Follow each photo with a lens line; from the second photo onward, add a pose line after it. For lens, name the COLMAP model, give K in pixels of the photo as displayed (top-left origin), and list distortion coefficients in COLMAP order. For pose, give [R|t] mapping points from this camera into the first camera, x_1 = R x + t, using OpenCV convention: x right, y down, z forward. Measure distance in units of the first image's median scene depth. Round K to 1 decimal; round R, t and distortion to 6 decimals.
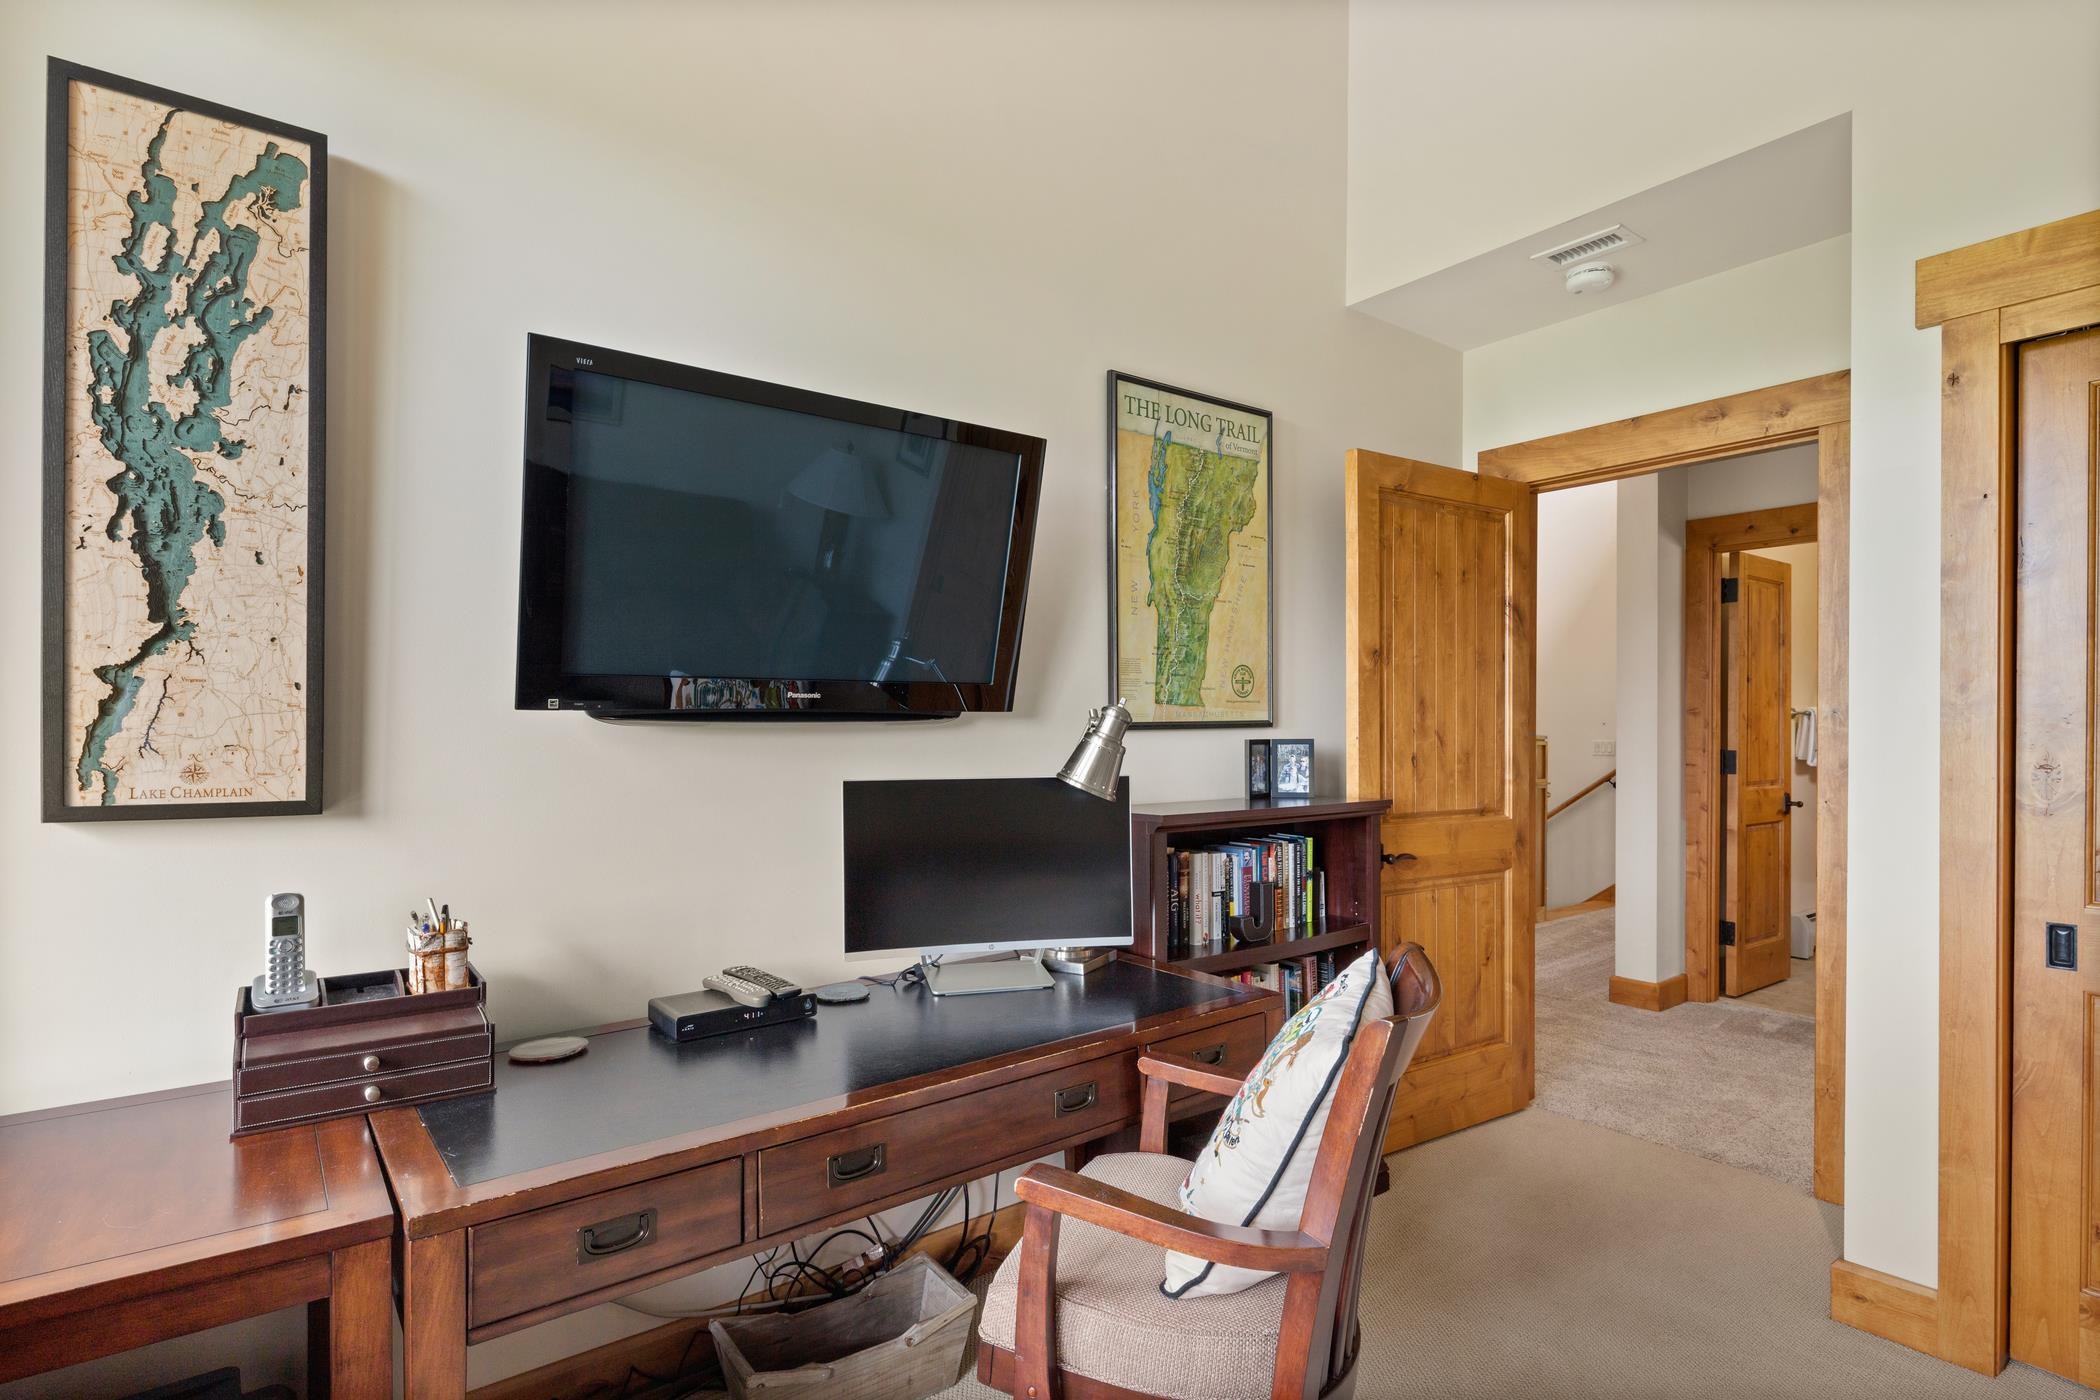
lens RADIAL K [[1023.6, 0, 1041.2], [0, 1023.6, 722.3], [0, 0, 1]] dist [0.004424, -0.004585]
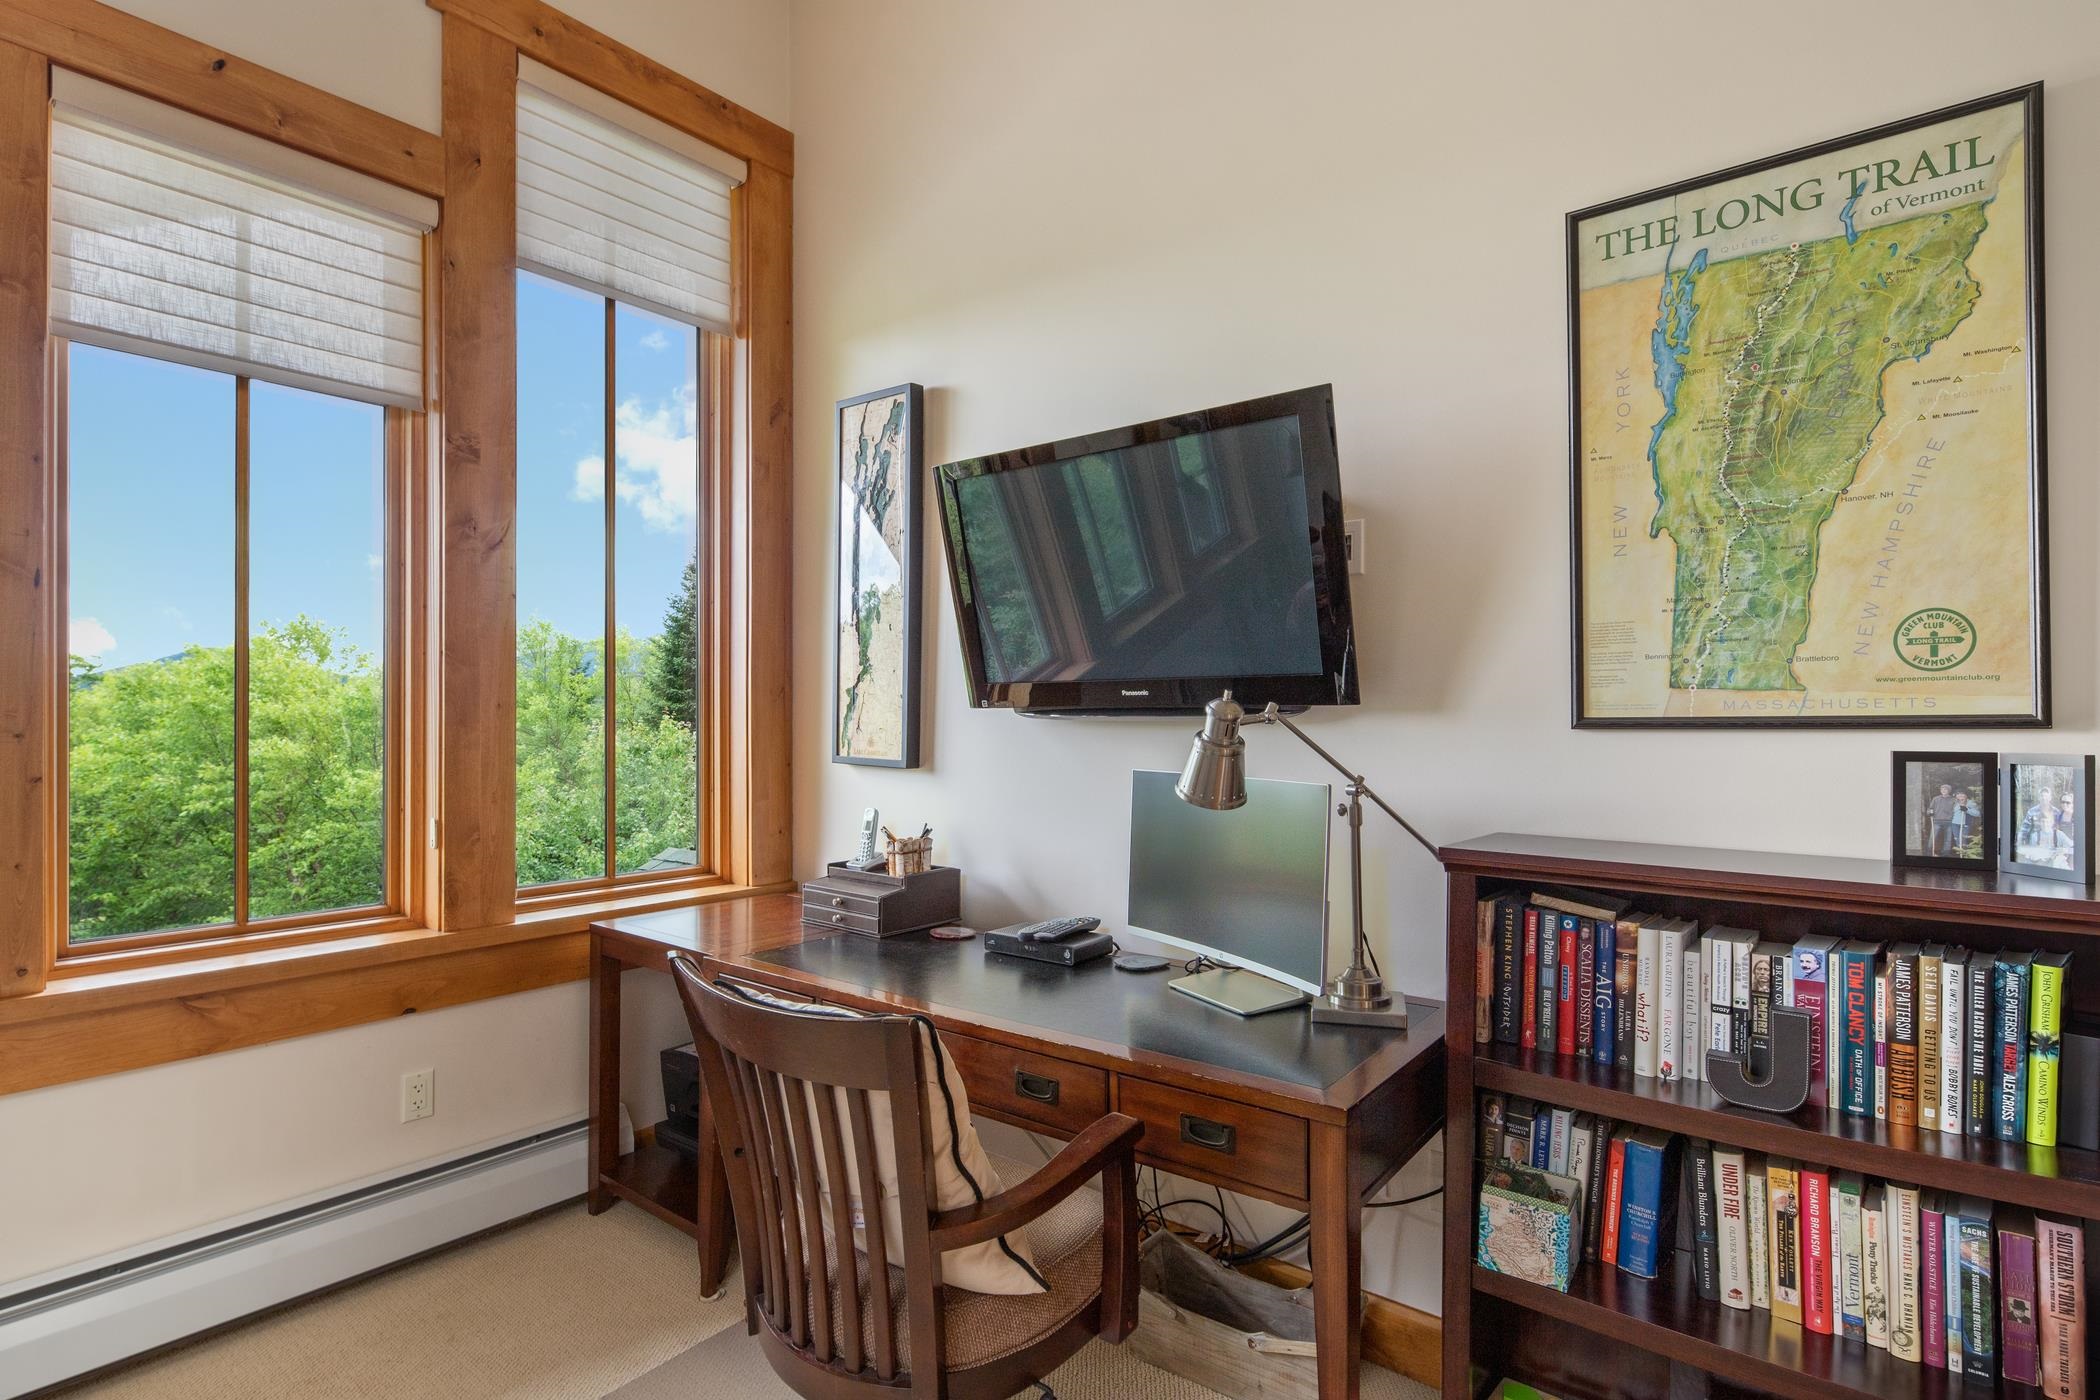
lens RADIAL K [[1023.6, 0, 1047.9], [0, 1023.6, 710.1], [0, 0, 1]] dist [0.004424, -0.004585]
pose [[0.256596, -0.005280, -0.966504, 0.624782], [-0.002117, 0.999980, -0.006024, -0.000168], [0.966516, 0.003592, 0.256580, 0.459586]]
